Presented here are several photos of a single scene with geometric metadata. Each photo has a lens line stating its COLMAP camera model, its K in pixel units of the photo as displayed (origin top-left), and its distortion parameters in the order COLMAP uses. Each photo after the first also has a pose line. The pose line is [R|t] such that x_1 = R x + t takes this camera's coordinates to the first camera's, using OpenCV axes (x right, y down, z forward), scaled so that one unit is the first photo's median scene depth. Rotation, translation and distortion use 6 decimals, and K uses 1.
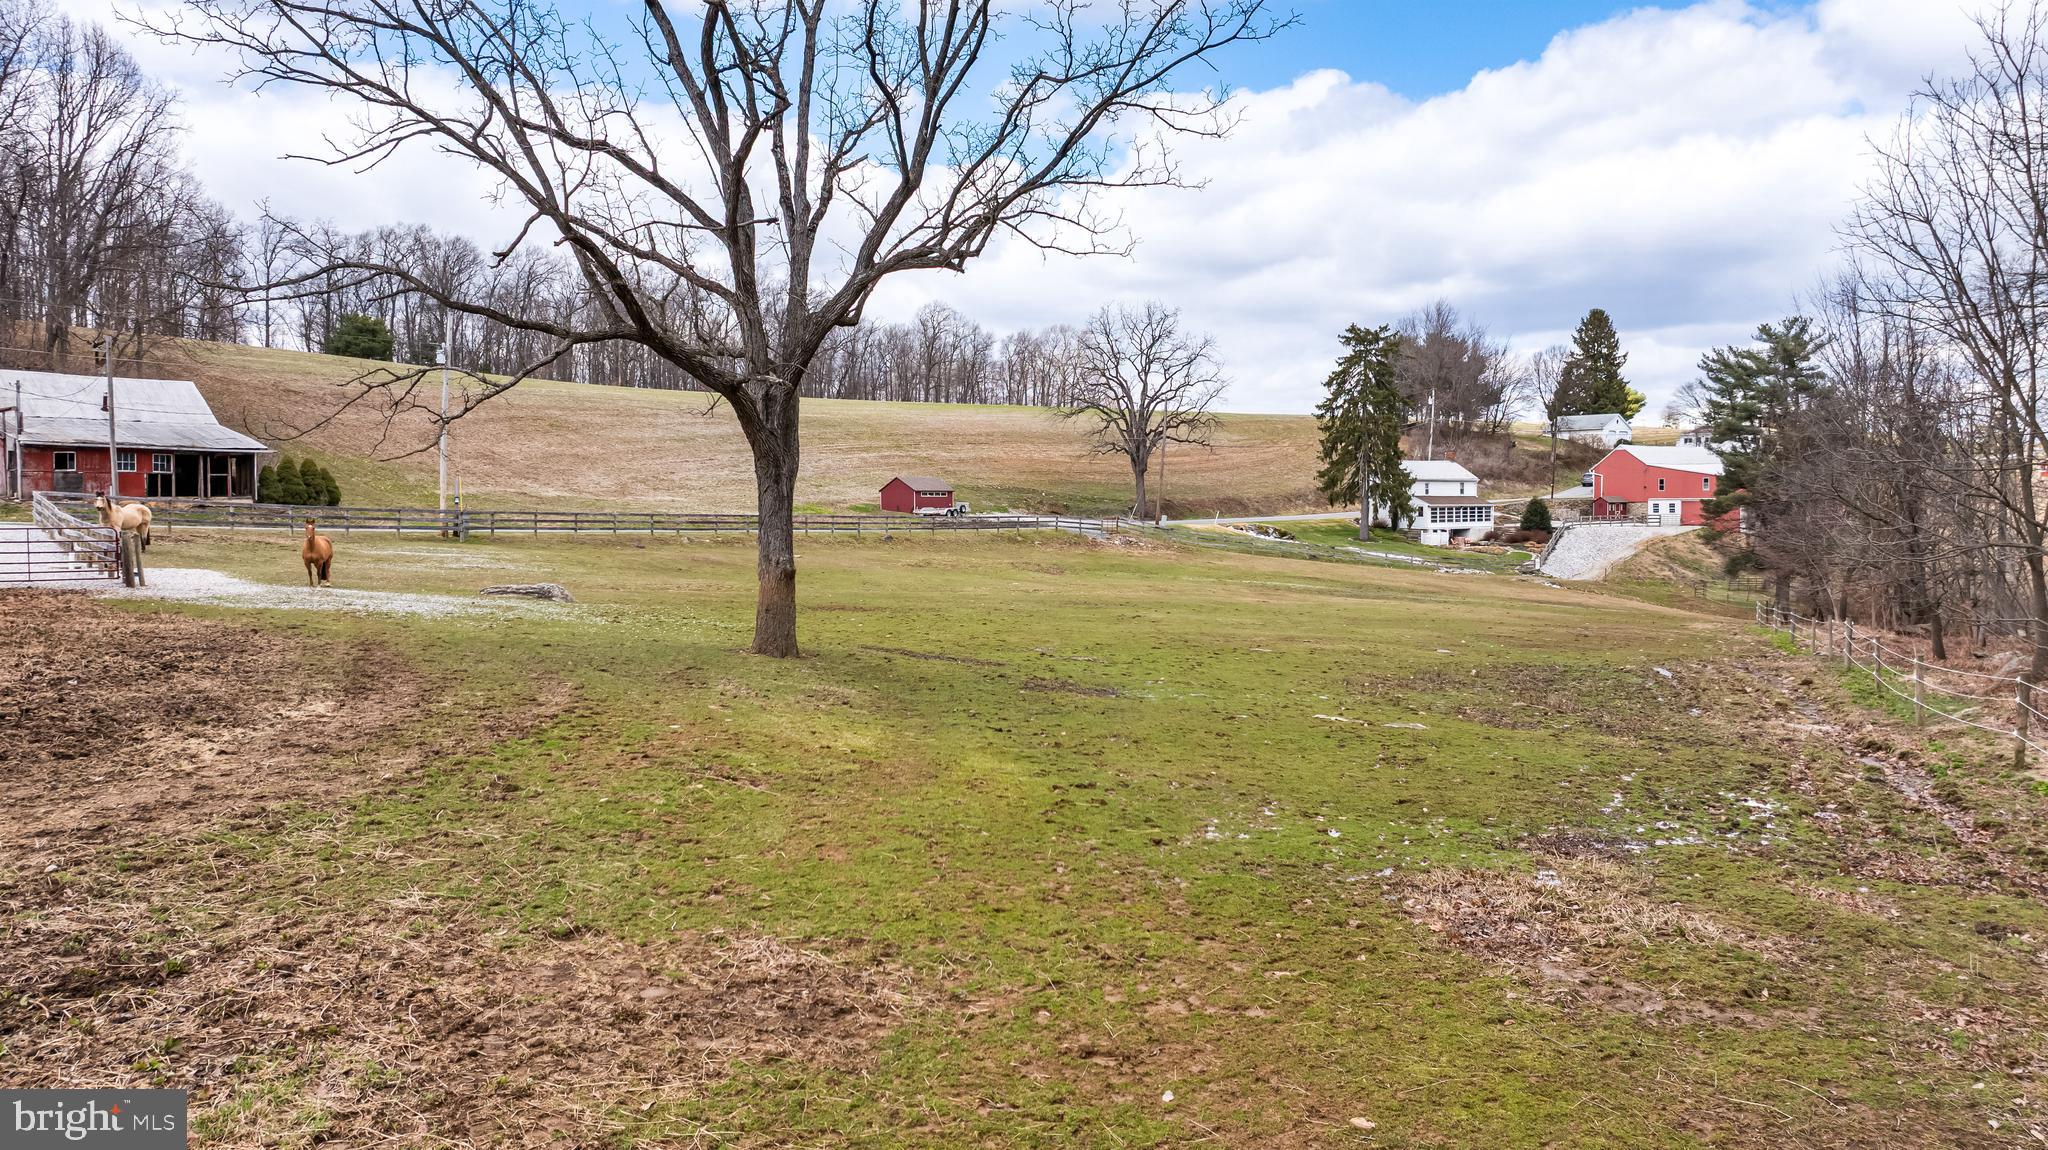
lens RADIAL K [[1456.0, 0, 1029.6], [0, 1456.0, 564.4], [0, 0, 1]] dist [-0.010659, 0.014684]
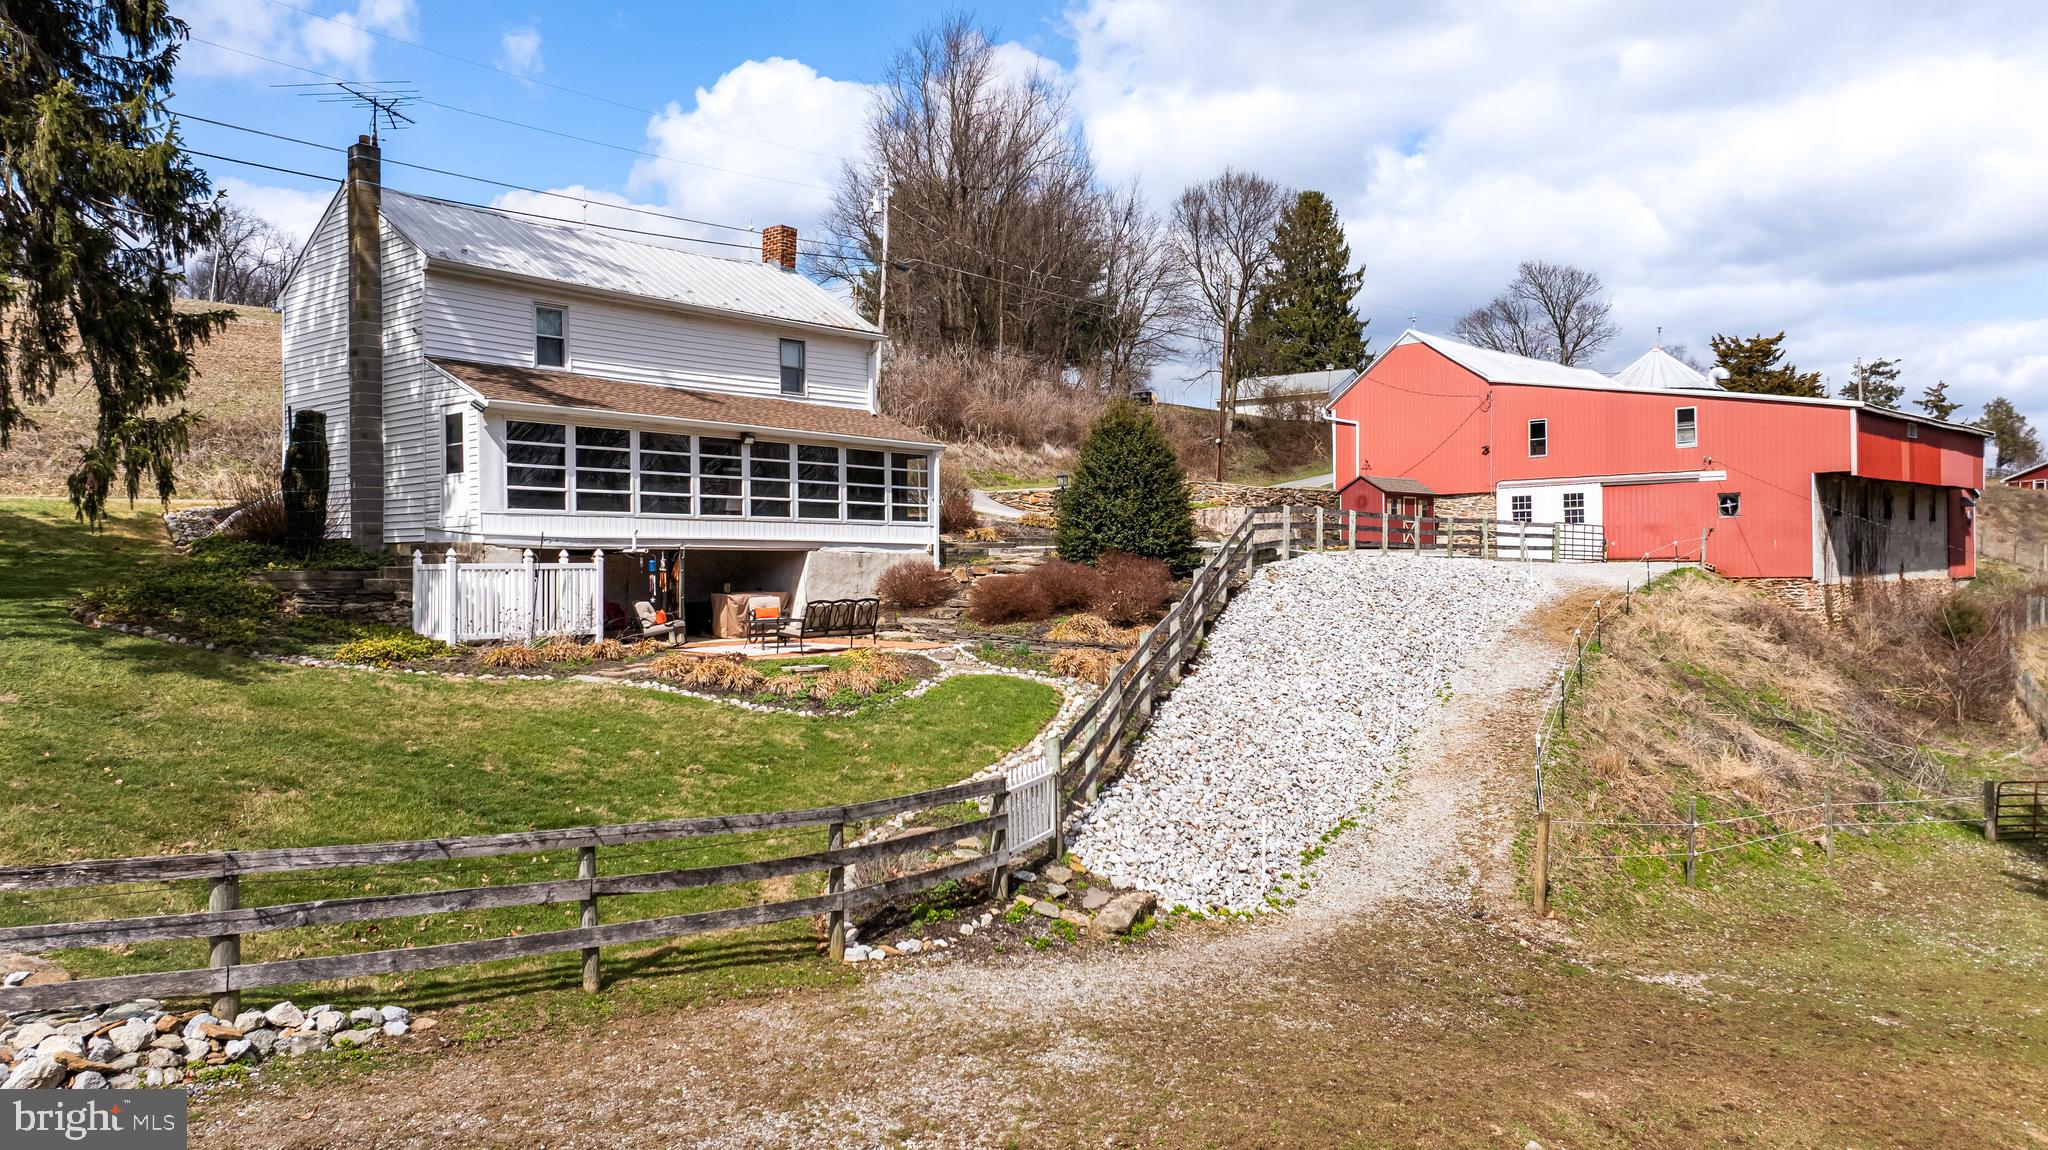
lens RADIAL K [[1456.0, 0, 1024.6], [0, 1456.0, 579.6], [0, 0, 1]] dist [-0.010659, 0.014684]
pose [[0.981959, -0.002559, 0.189075, 0.260999], [0.010315, 0.999145, -0.040046, -0.011201], [-0.188811, 0.041274, 0.981146, 0.705999]]
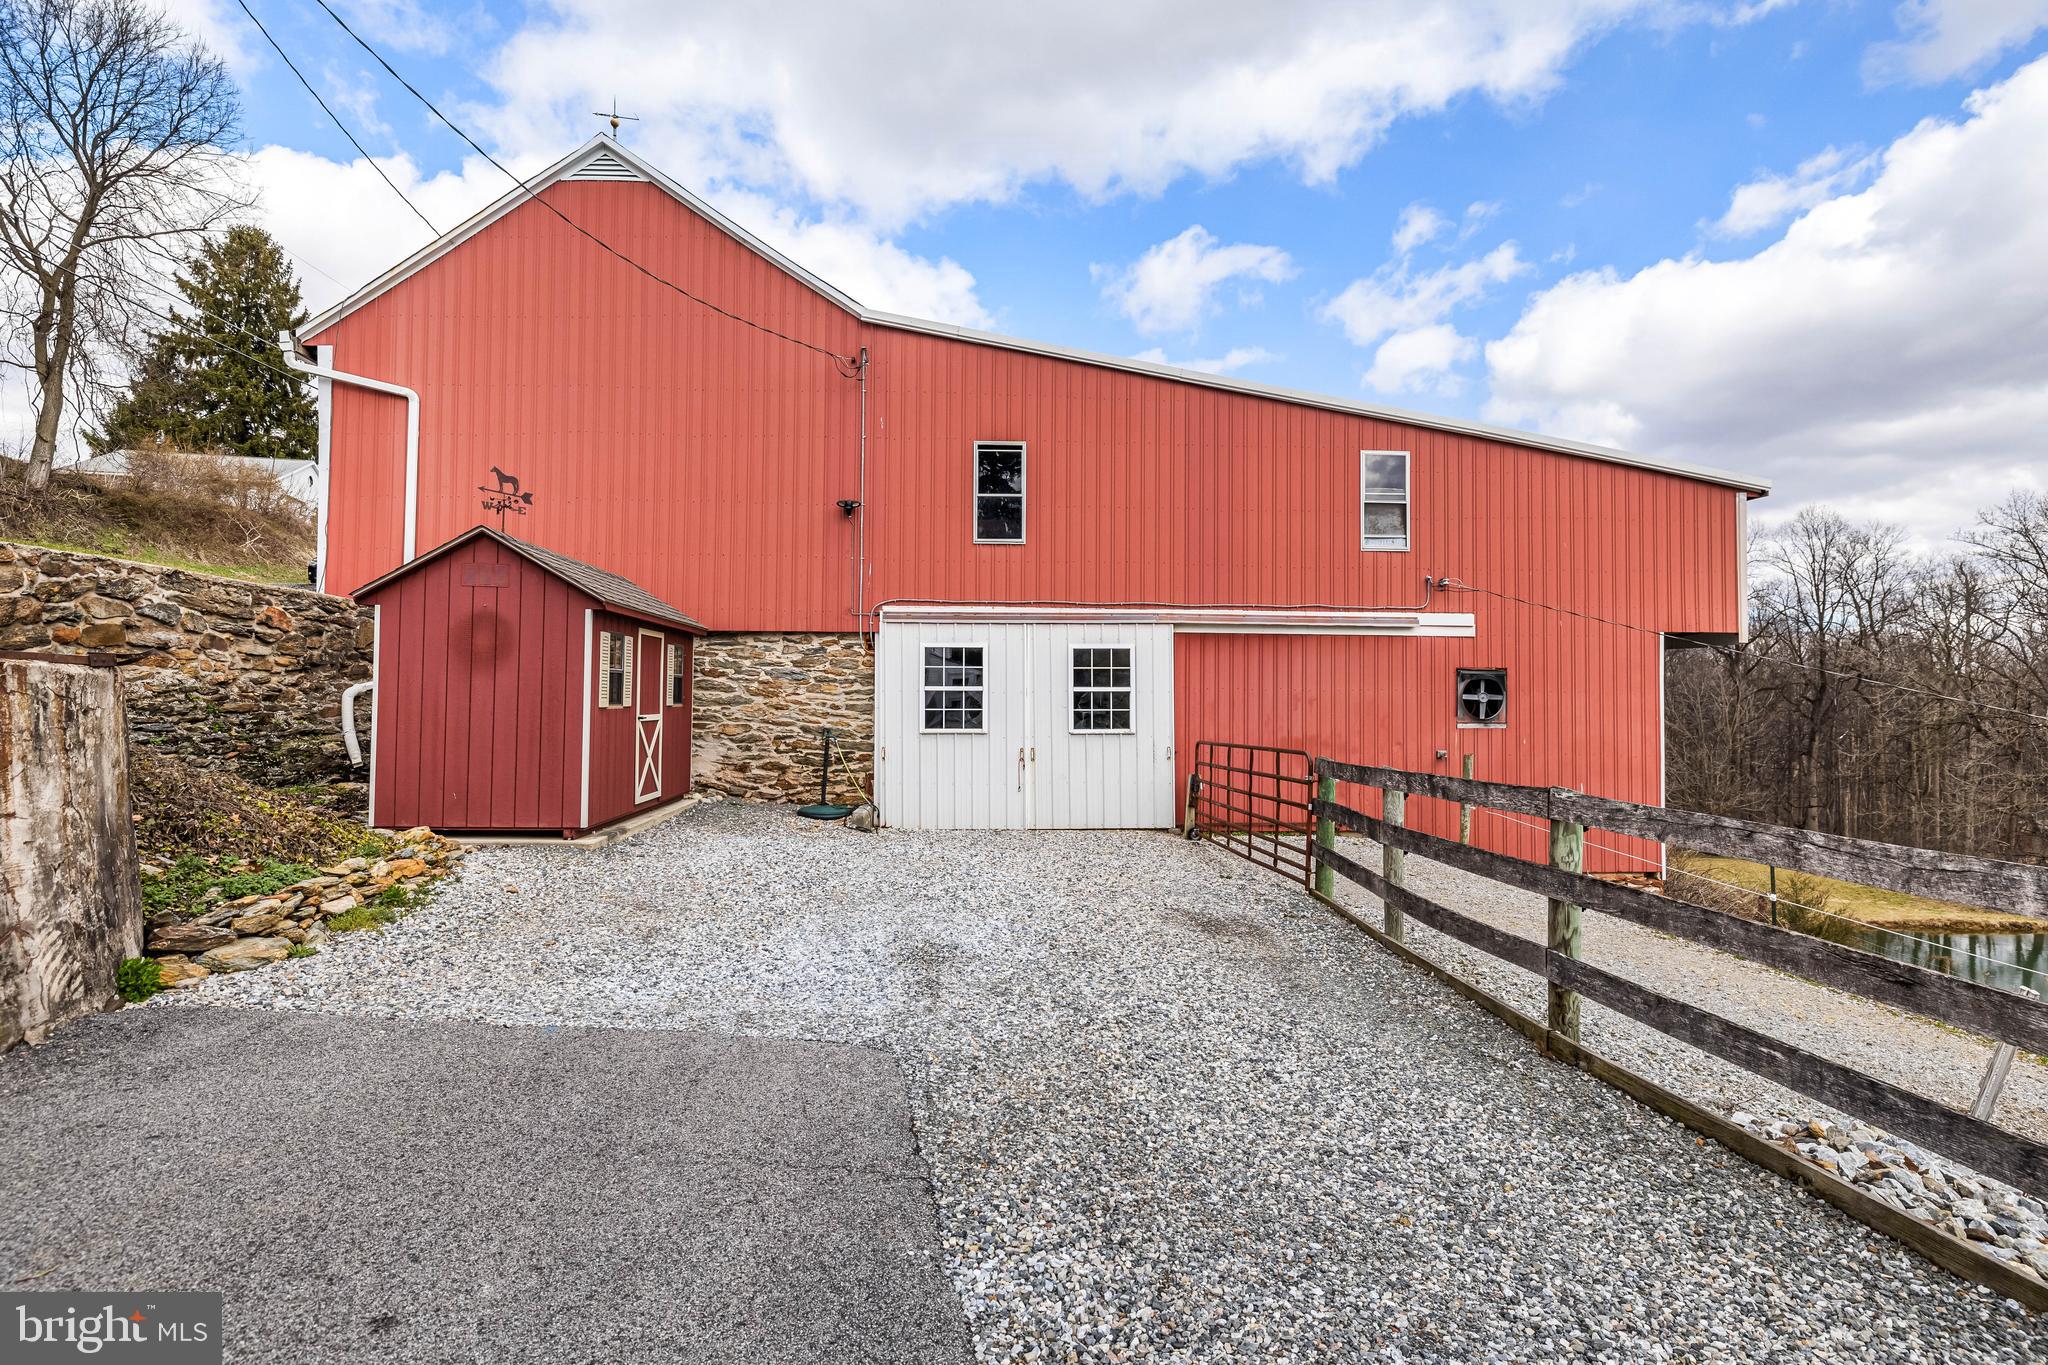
lens RADIAL K [[1053.1, 0, 1029.7], [0, 1053.1, 680.6], [0, 0, 1]] dist [0.000021, 0.000627]
pose [[0.515298, 0.028504, 0.856537, 0.364594], [0.029070, 0.998290, -0.050710, -0.035089], [-0.856518, 0.051030, 0.513588, 0.958506]]
